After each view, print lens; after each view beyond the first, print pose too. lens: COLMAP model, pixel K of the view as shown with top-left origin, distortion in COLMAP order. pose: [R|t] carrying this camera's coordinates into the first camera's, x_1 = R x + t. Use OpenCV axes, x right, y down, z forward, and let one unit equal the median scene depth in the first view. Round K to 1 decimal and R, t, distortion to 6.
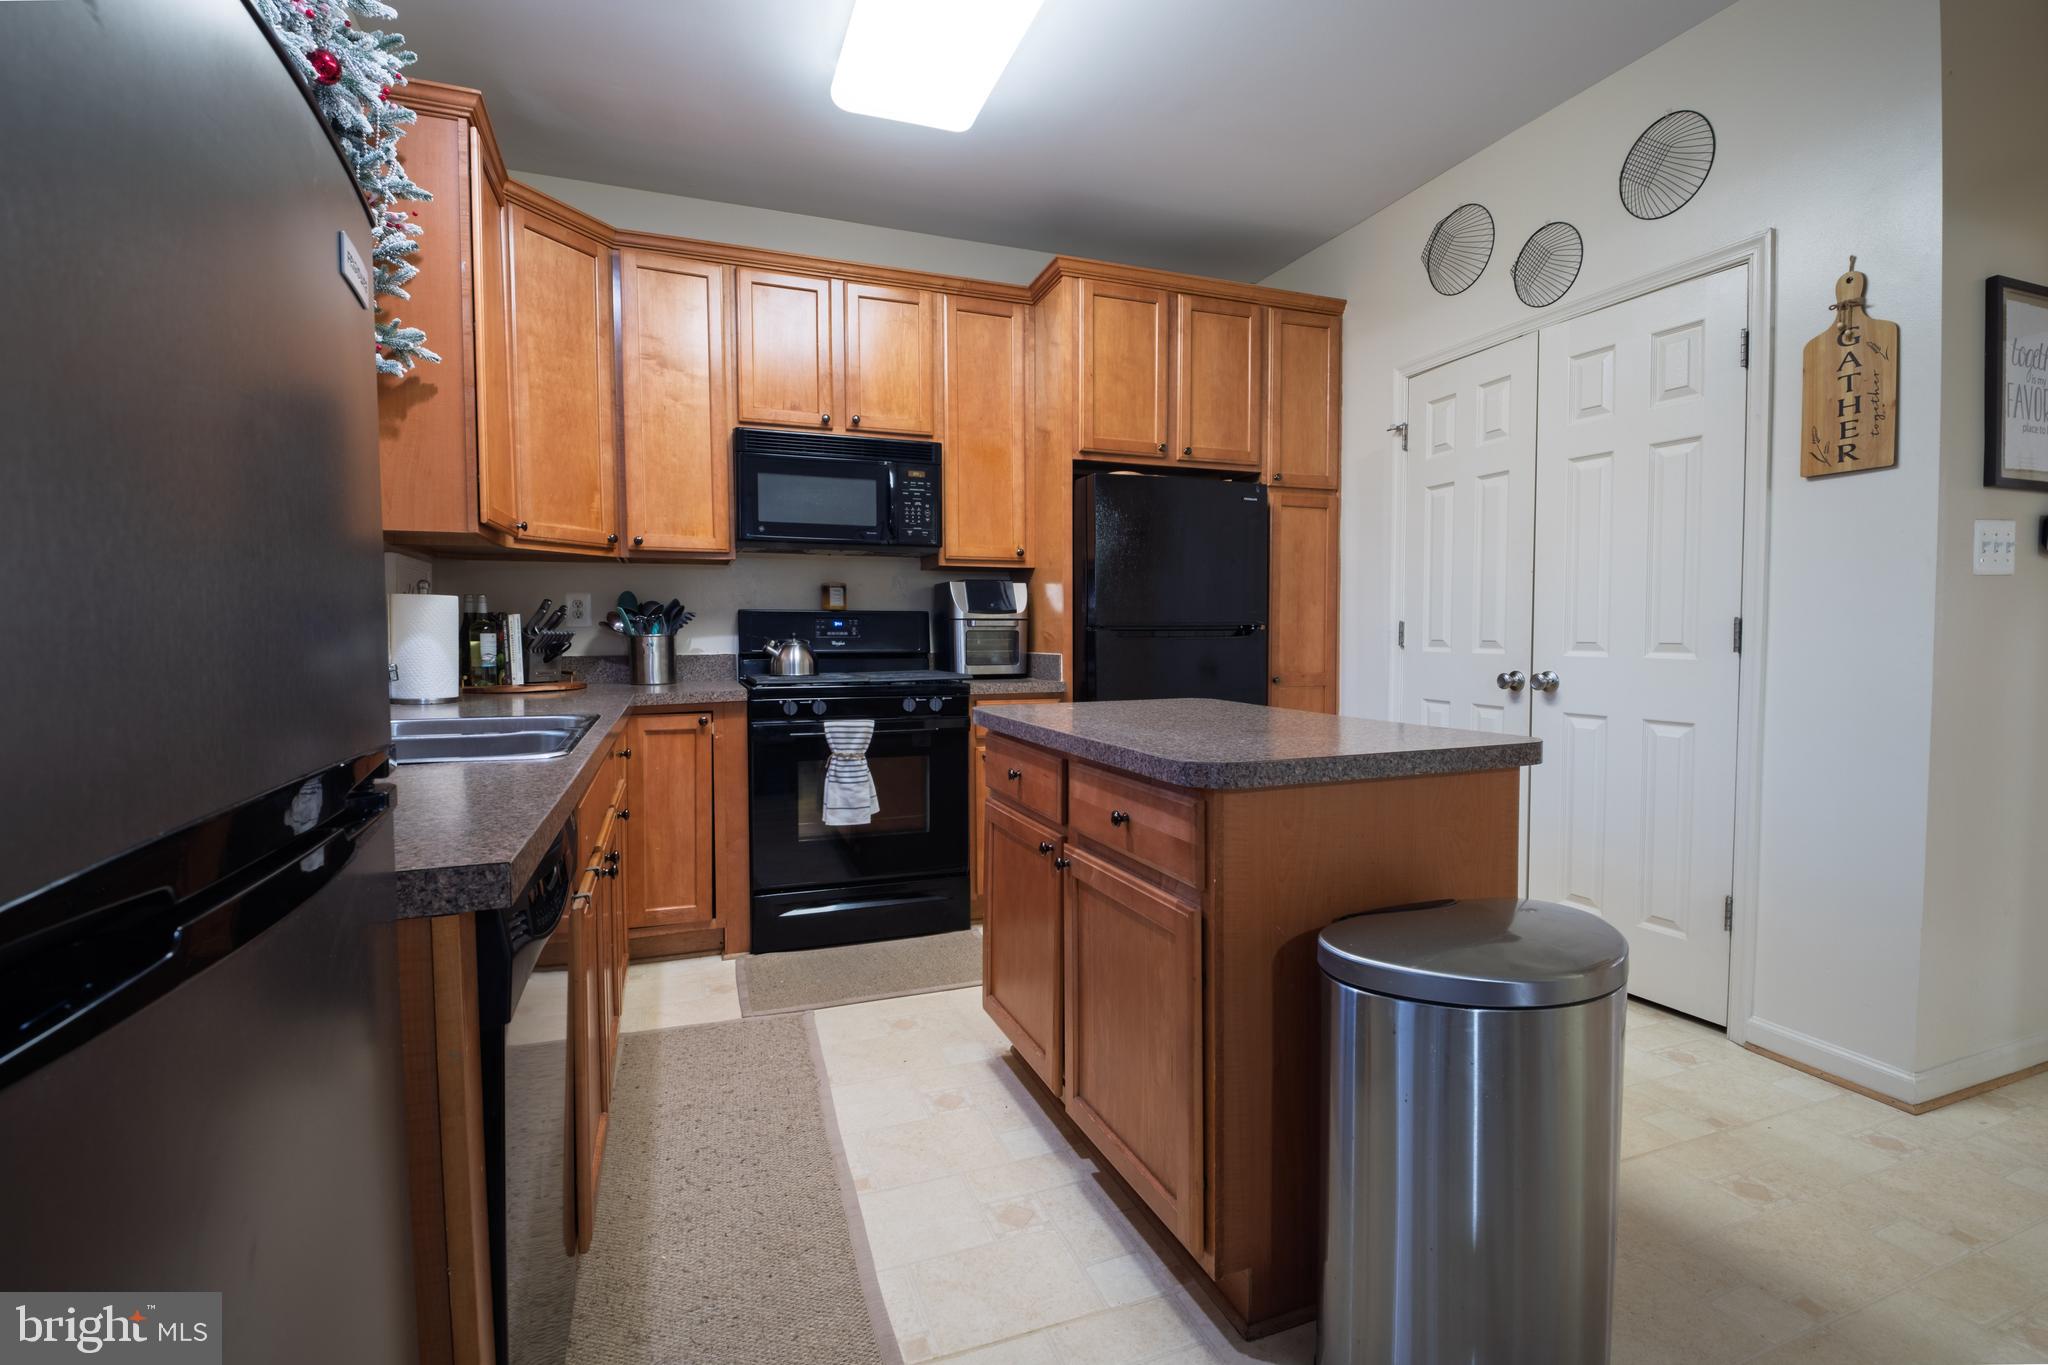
lens RADIAL K [[923.8, 0, 1024.0], [0, 923.8, 682.5], [0, 0, 1]] dist [0.021869, -0.030093]
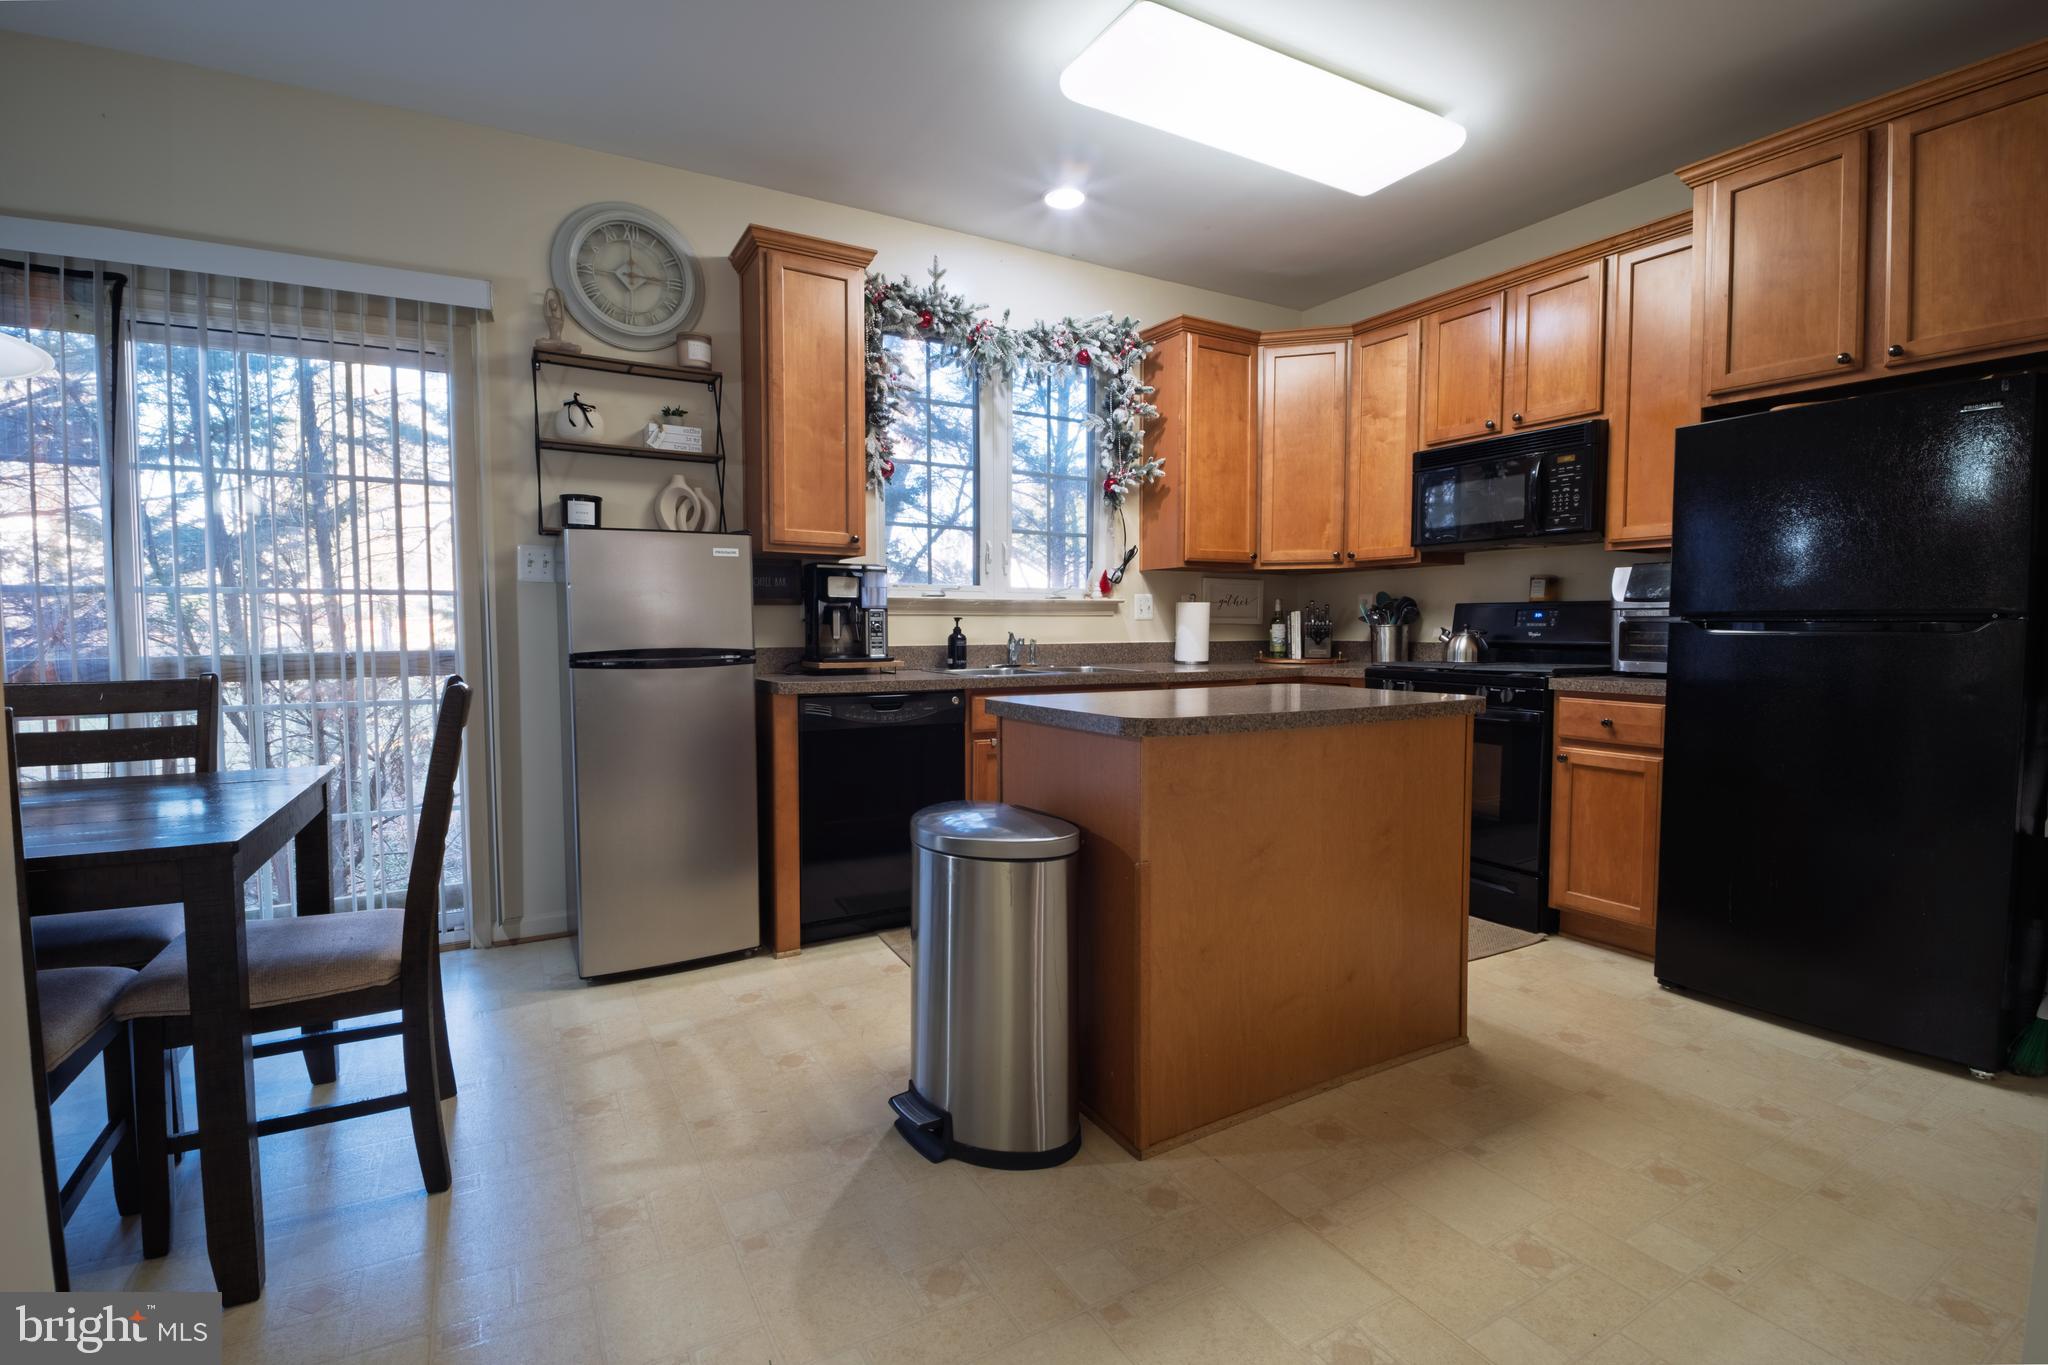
lens RADIAL K [[923.8, 0, 1024.0], [0, 923.8, 682.5], [0, 0, 1]] dist [0.021869, -0.030093]
pose [[0.153665, 0.063887, -0.986055, 0.805678], [-0.055051, 0.996911, 0.056012, -0.017578], [0.986588, 0.045677, 0.156708, 0.321169]]
